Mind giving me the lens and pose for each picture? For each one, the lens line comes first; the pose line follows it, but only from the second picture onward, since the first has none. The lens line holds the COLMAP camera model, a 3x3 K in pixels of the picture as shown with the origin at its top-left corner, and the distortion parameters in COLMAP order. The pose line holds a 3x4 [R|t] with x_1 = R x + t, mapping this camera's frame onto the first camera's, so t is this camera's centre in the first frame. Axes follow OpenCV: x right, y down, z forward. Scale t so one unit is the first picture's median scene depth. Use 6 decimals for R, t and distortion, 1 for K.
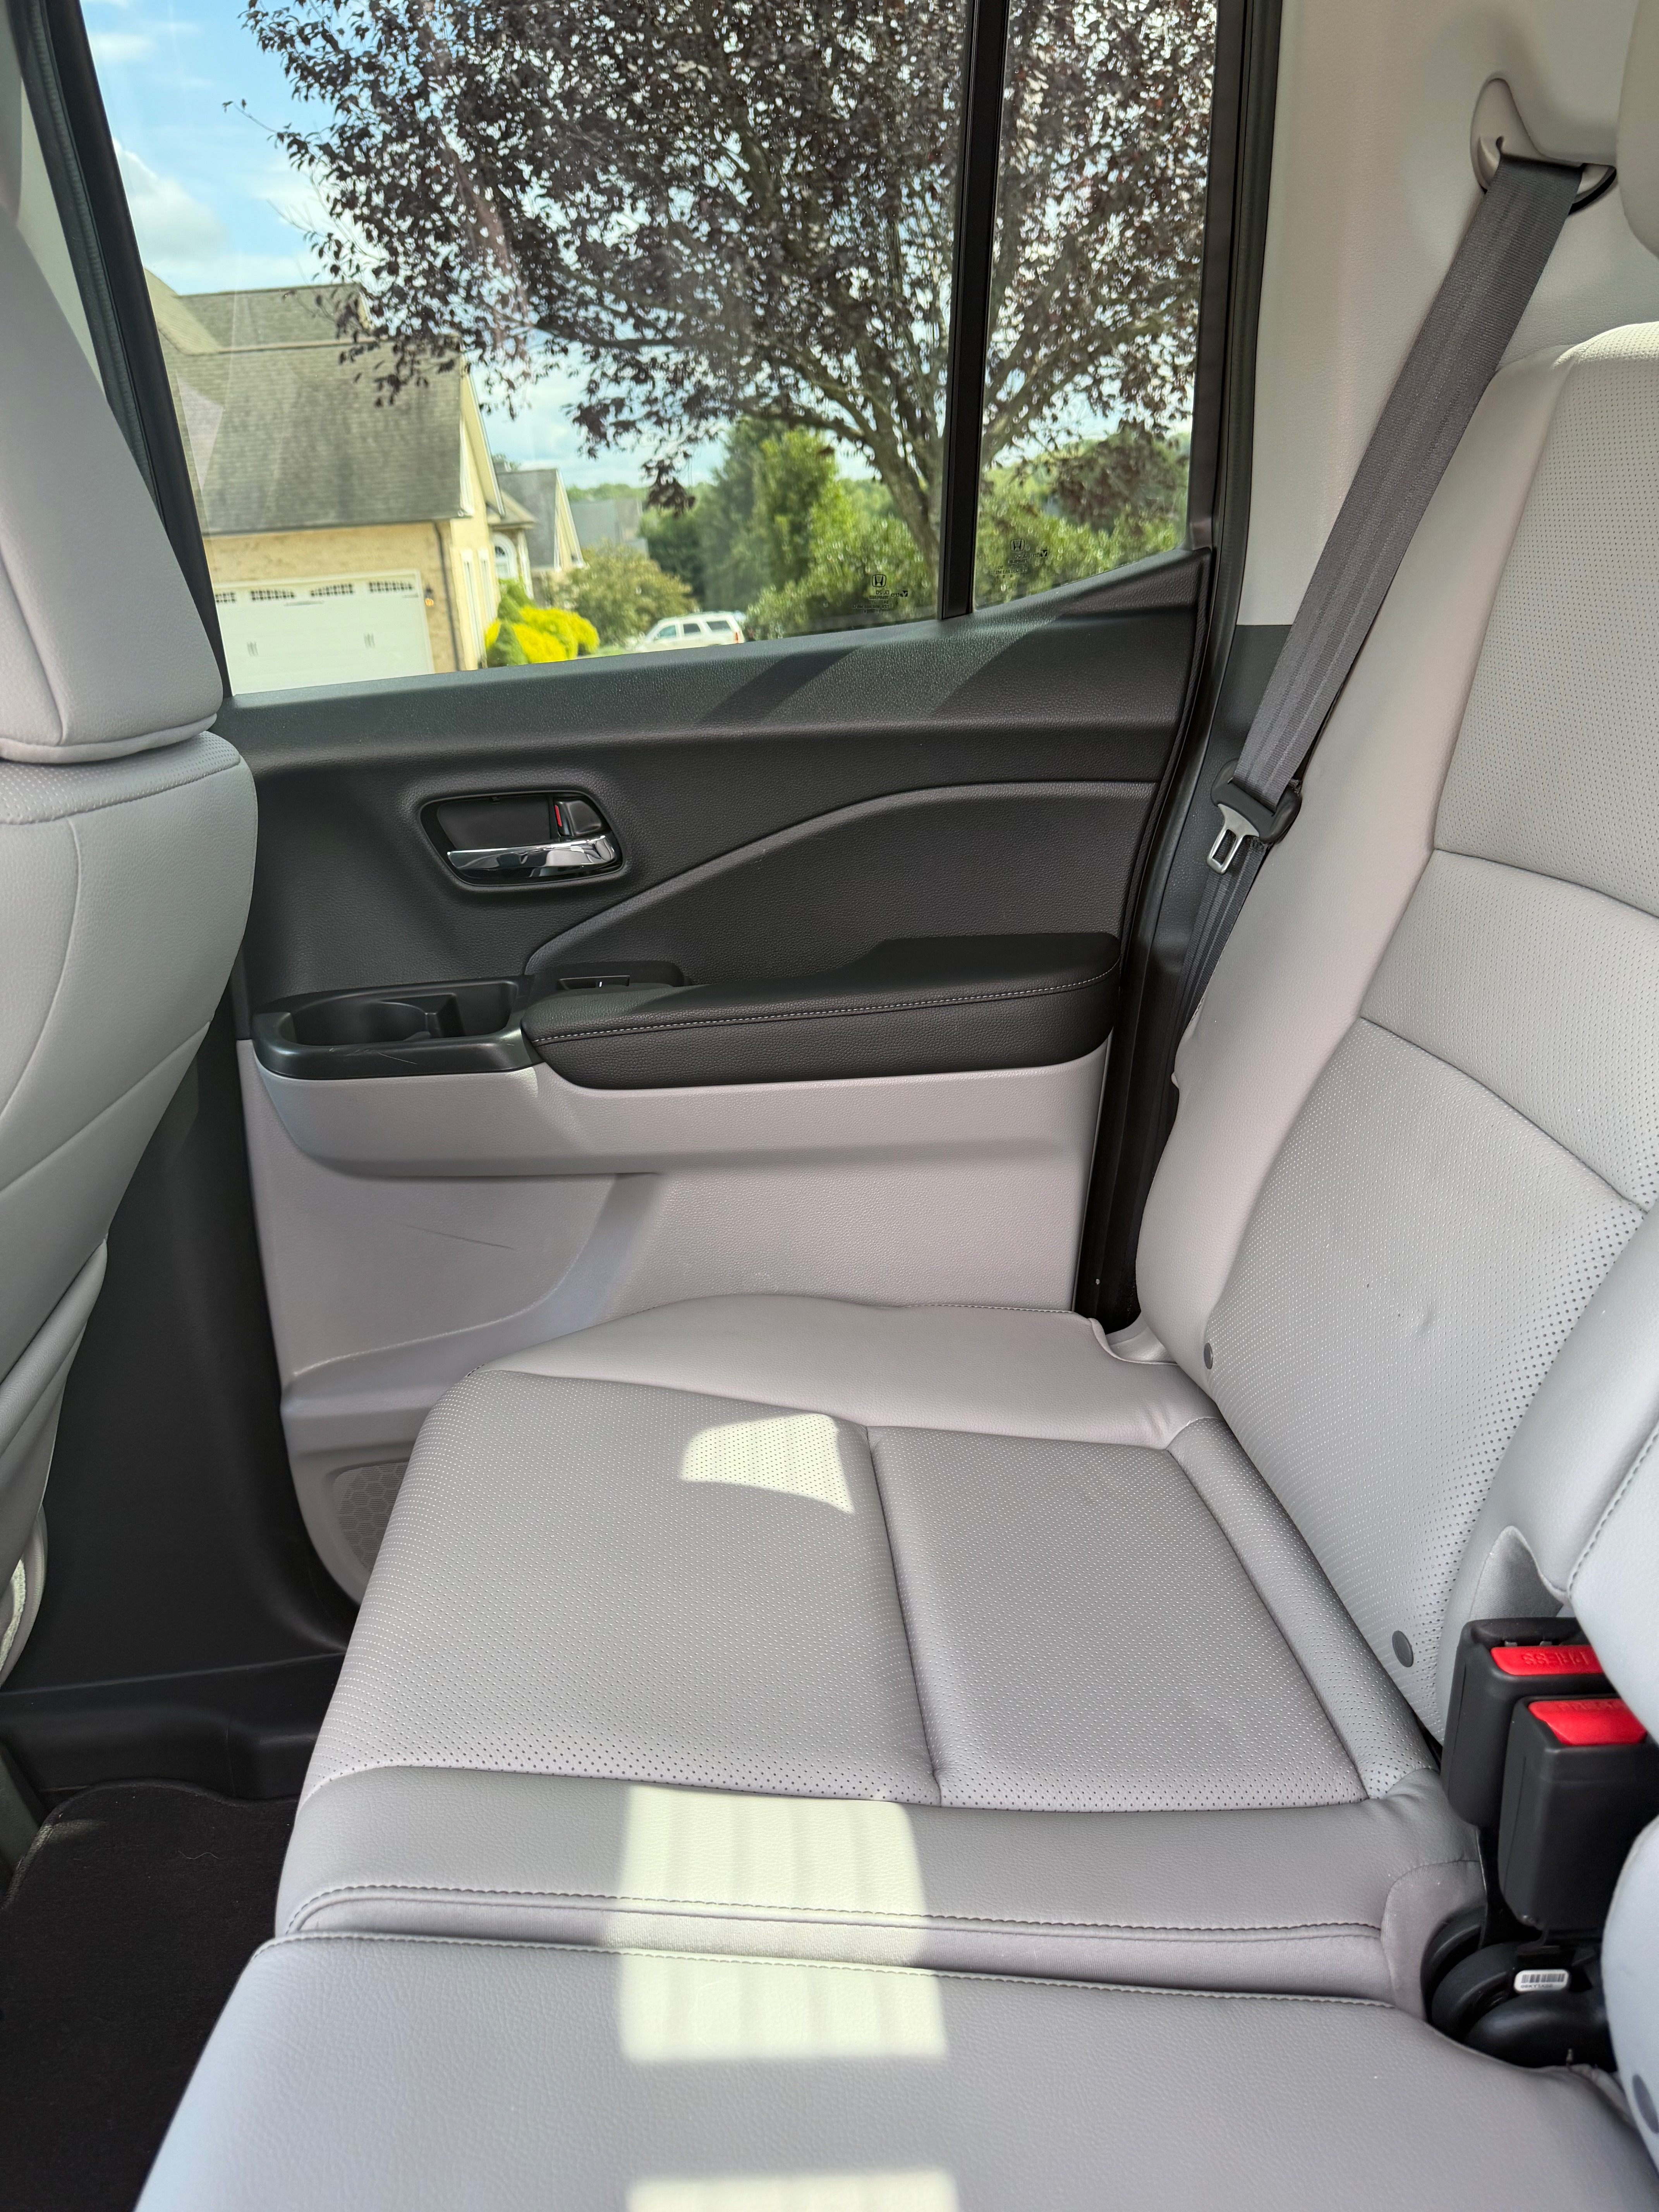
lens RADIAL K [[1584.4, 0, 837.8], [0, 1584.4, 1106.8], [0, 0, 1]] dist [0.013518, -0.016364]
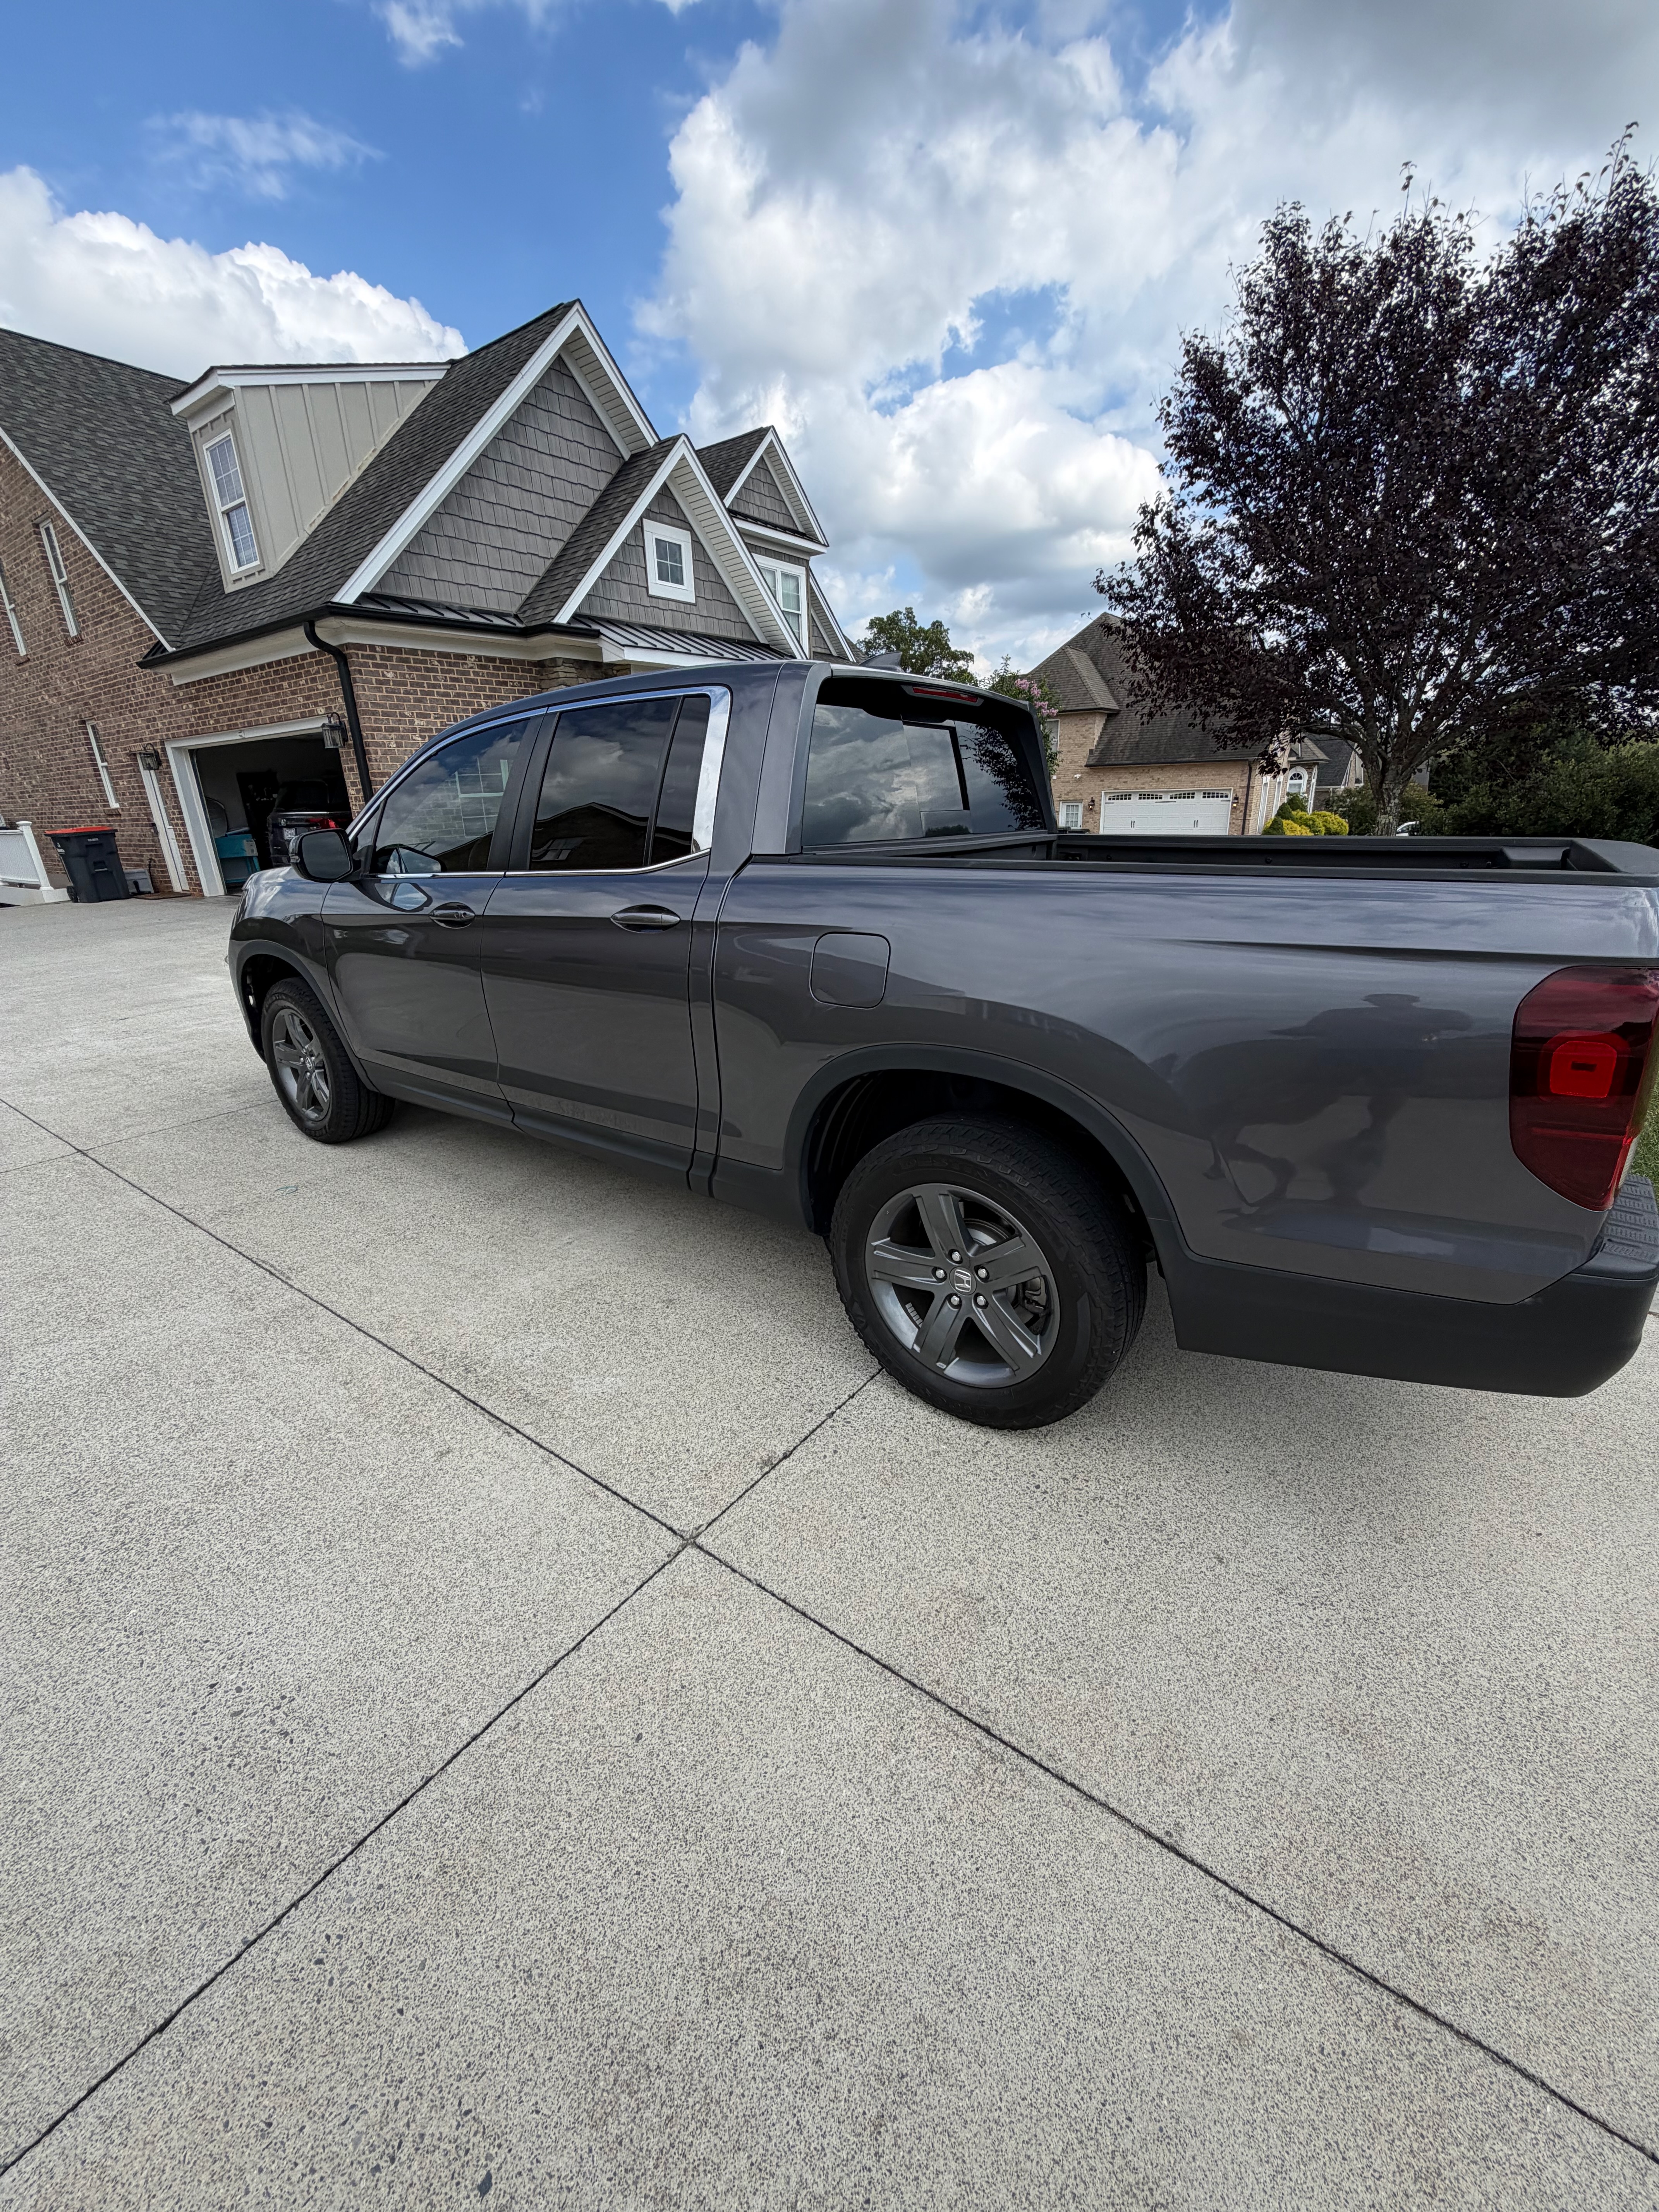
lens RADIAL K [[887.2, 0, 834.3], [0, 887.2, 1095.7], [0, 0, 1]] dist [0.000139, 0.000339]
pose [[0.769915, 0.247033, -0.588393, 0.065598], [-0.235857, 0.966902, 0.097327, 0.013457], [0.592961, 0.063843, 0.802697, -0.064306]]
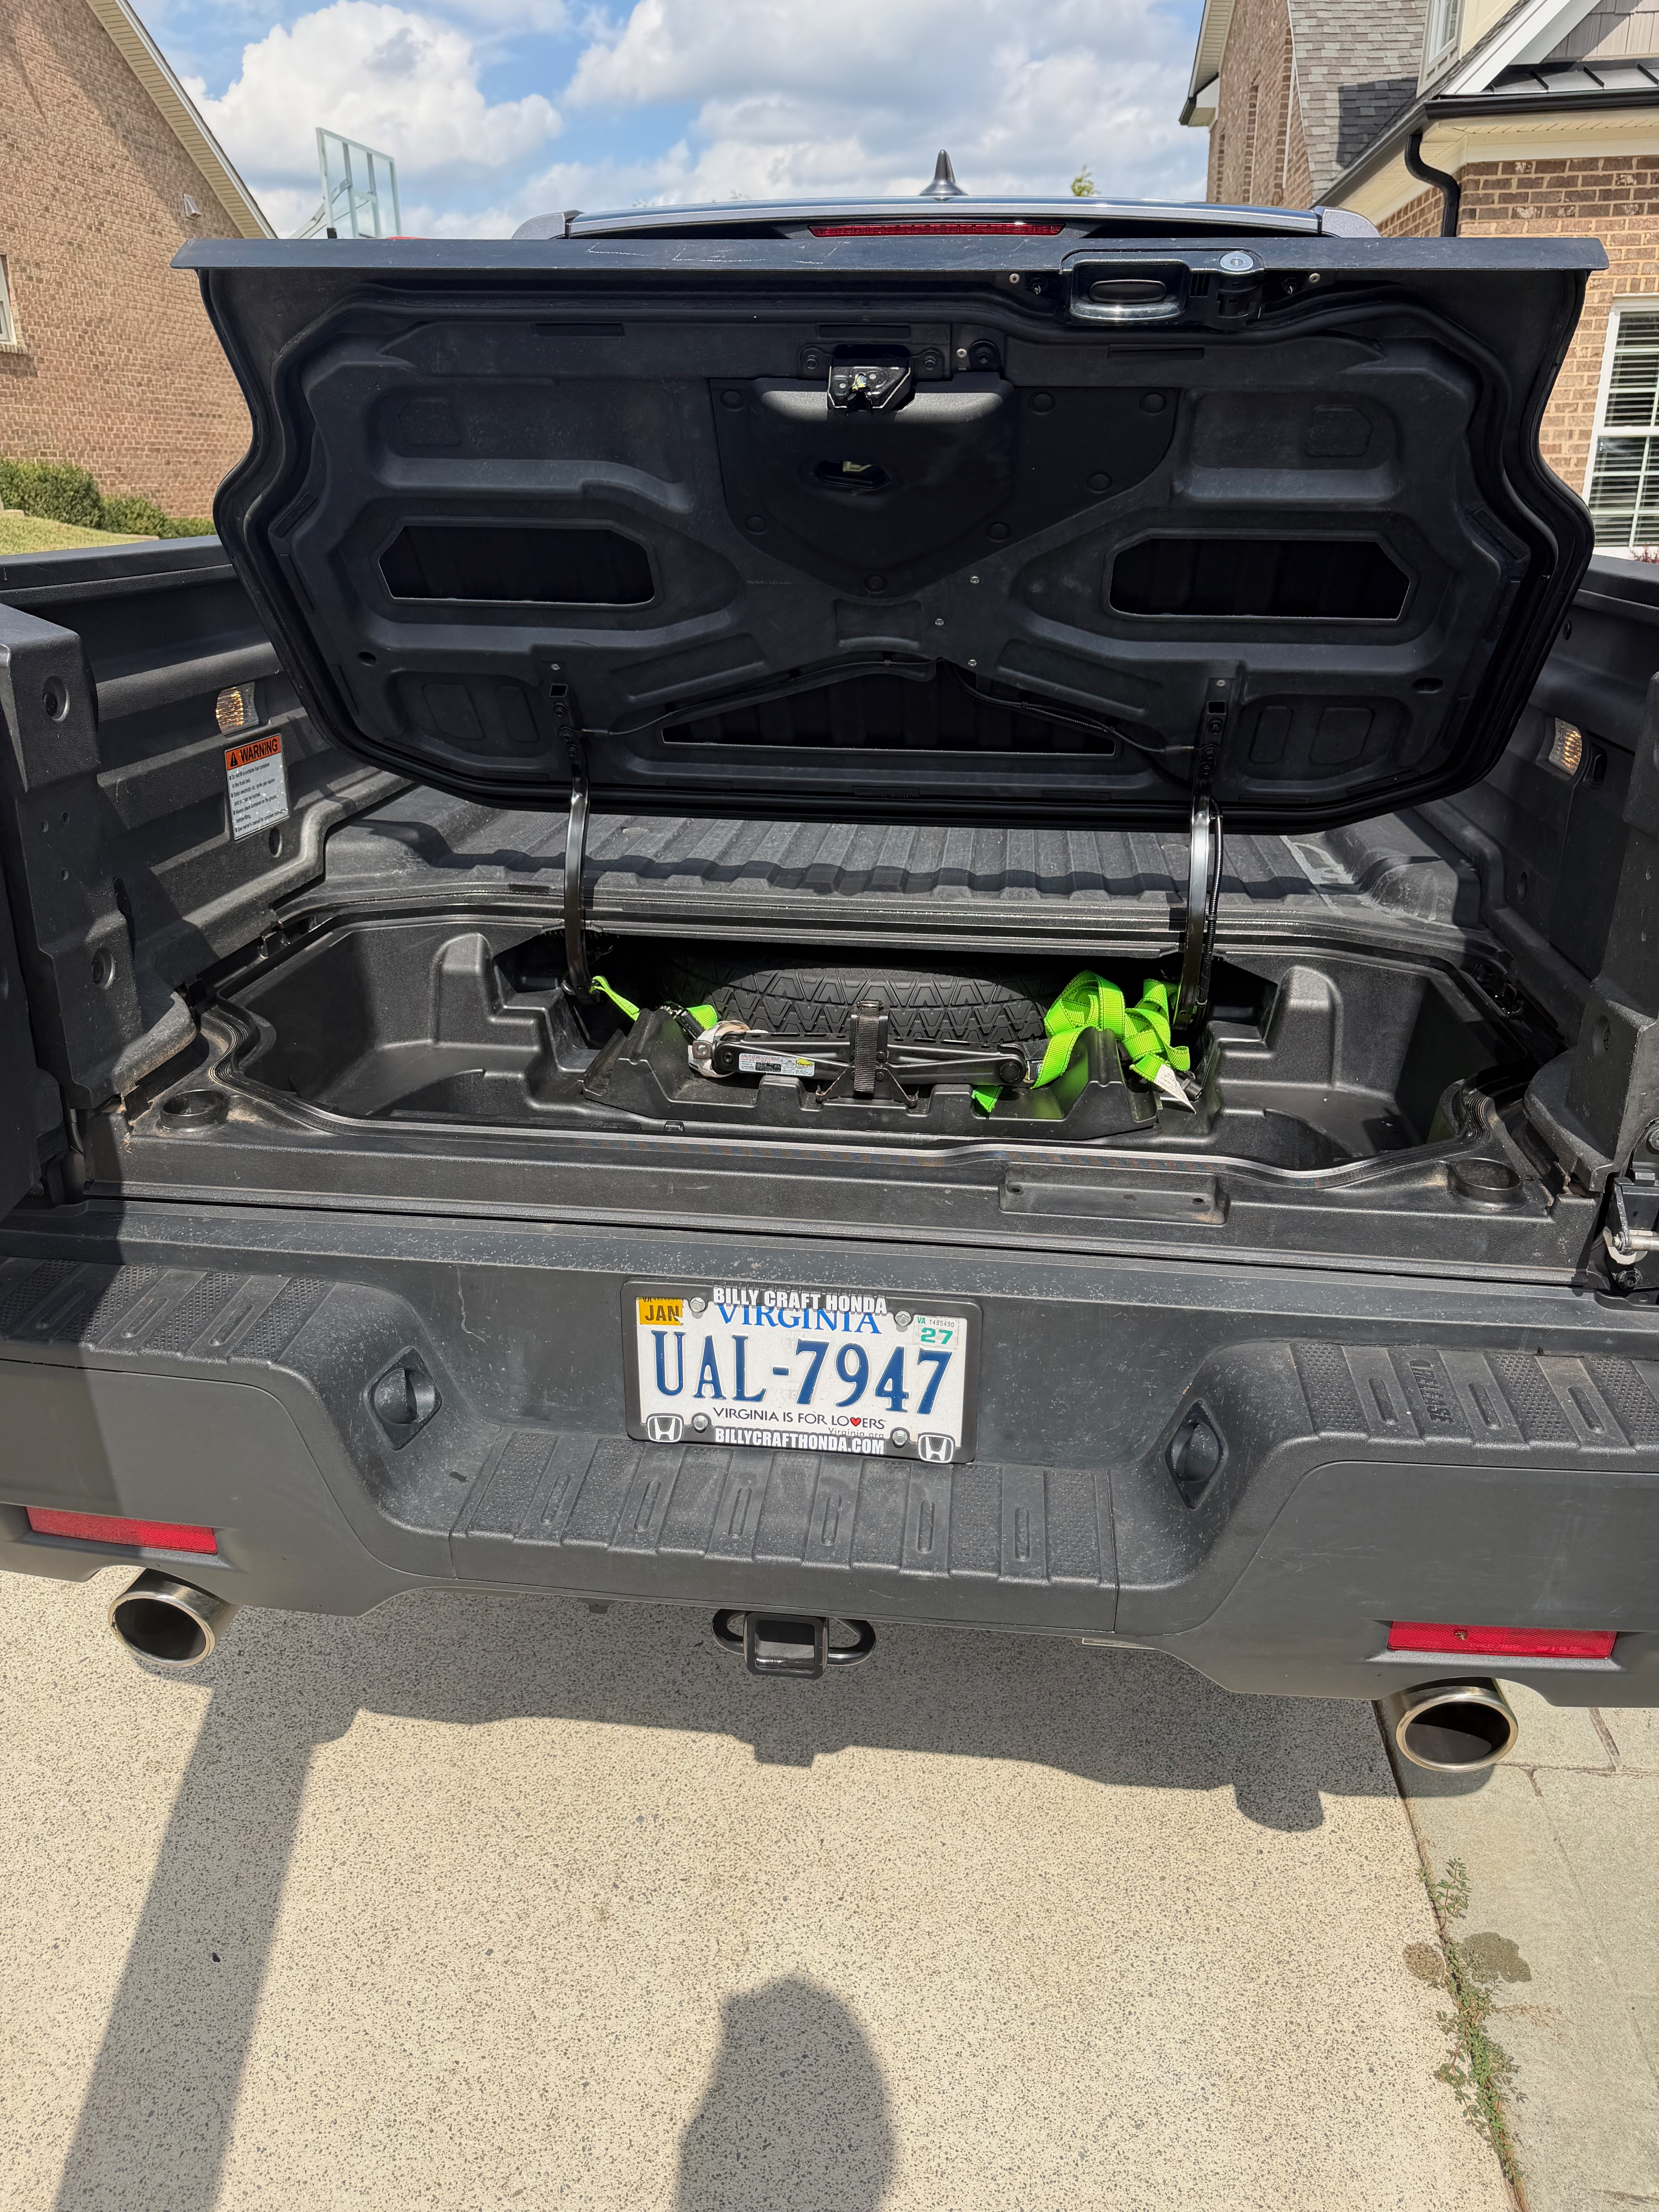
lens RADIAL K [[1584.4, 0, 840.8], [0, 1584.4, 1118.5], [0, 0, 1]] dist [0.013518, -0.016364]
pose [[-0.168010, 0.434675, -0.884777, 0.102460], [-0.313934, 0.827214, 0.466008, -0.015639], [0.934462, 0.356055, -0.002521, 0.015343]]
